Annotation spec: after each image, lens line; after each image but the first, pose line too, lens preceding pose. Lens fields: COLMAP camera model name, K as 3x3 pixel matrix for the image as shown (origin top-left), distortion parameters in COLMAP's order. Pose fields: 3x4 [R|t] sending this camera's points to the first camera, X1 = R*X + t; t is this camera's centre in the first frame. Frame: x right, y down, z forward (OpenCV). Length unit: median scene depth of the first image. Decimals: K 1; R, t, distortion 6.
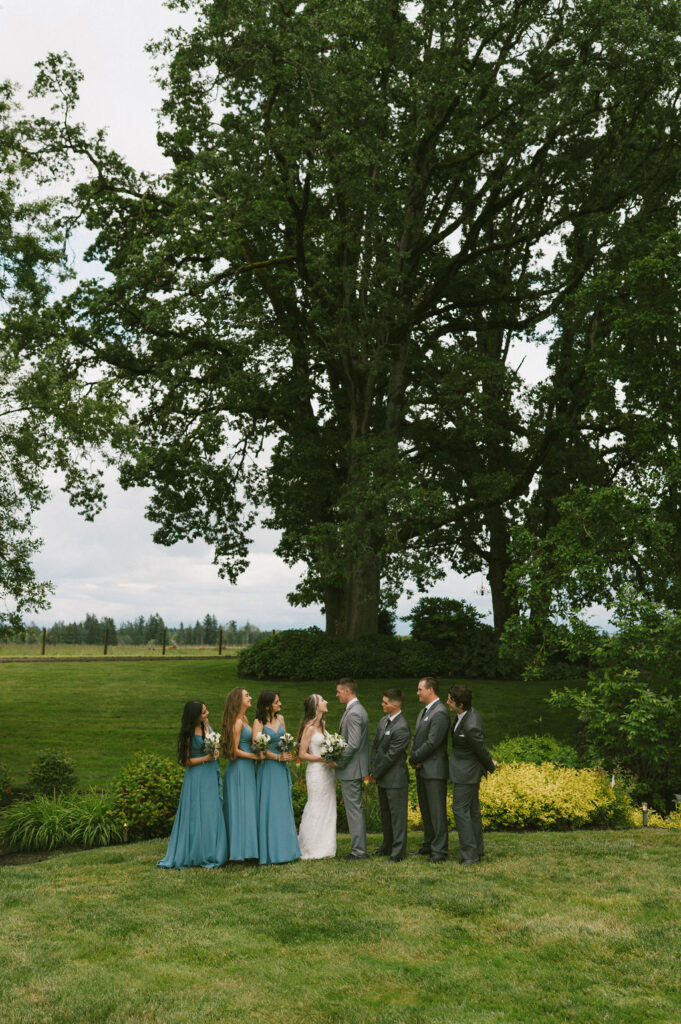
lens RADIAL K [[1027.9, 0, 340.5], [0, 1027.9, 512.0], [0, 0, 1]] dist [0.000611, 0.000235]
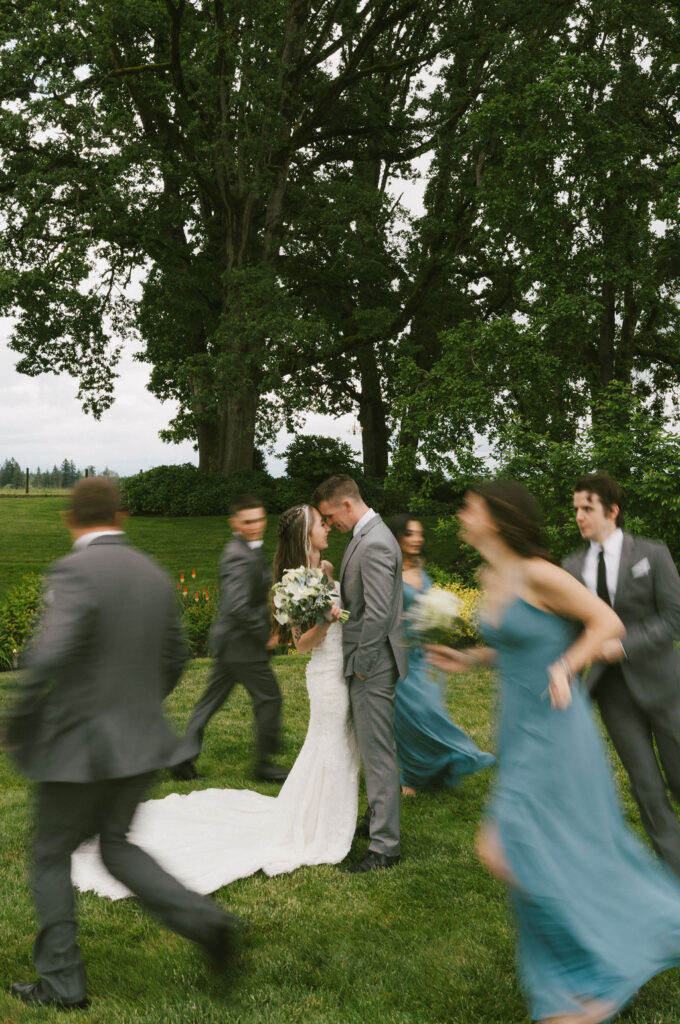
lens RADIAL K [[1000.4, 0, 340.0], [0, 1000.4, 512.0], [0, 0, 1]] dist [-0.002742, 0.008605]
pose [[0.989933, 0.003025, 0.141505, -0.014635], [-0.023854, 0.989036, 0.145733, 0.012712], [-0.139513, -0.147641, 0.979152, 0.027019]]
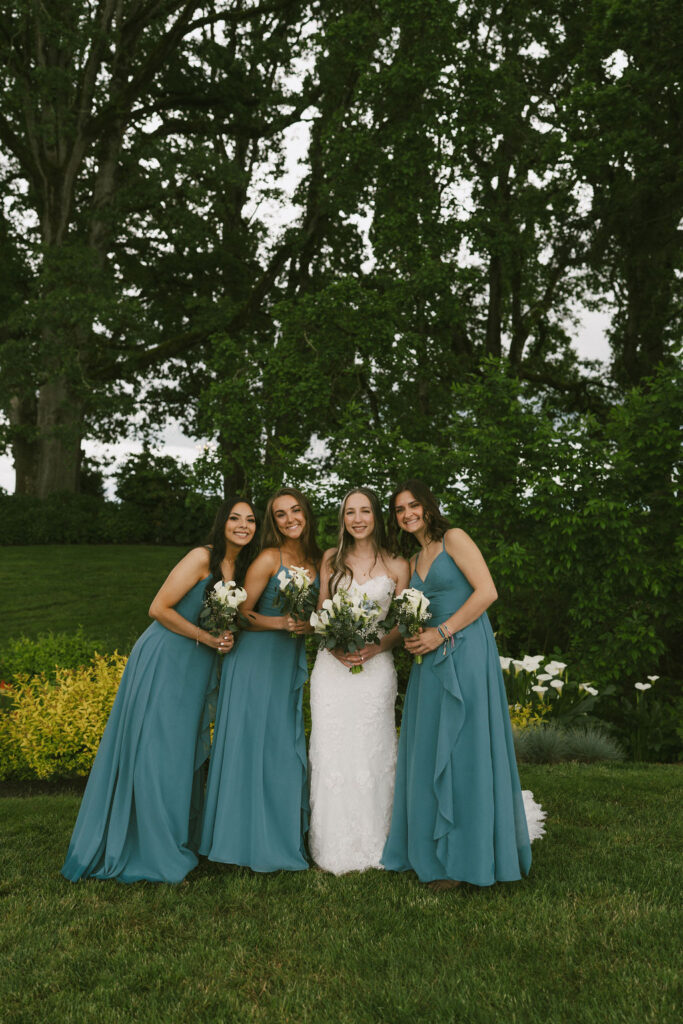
lens RADIAL K [[949.3, 0, 339.5], [0, 949.3, 528.7], [0, 0, 1]] dist [-0.017968, -0.015201]
pose [[0.972353, 0.015677, 0.232989, 0.057611], [-0.044603, 0.991843, 0.119409, 0.039481], [-0.229217, -0.126500, 0.965120, 0.174076]]
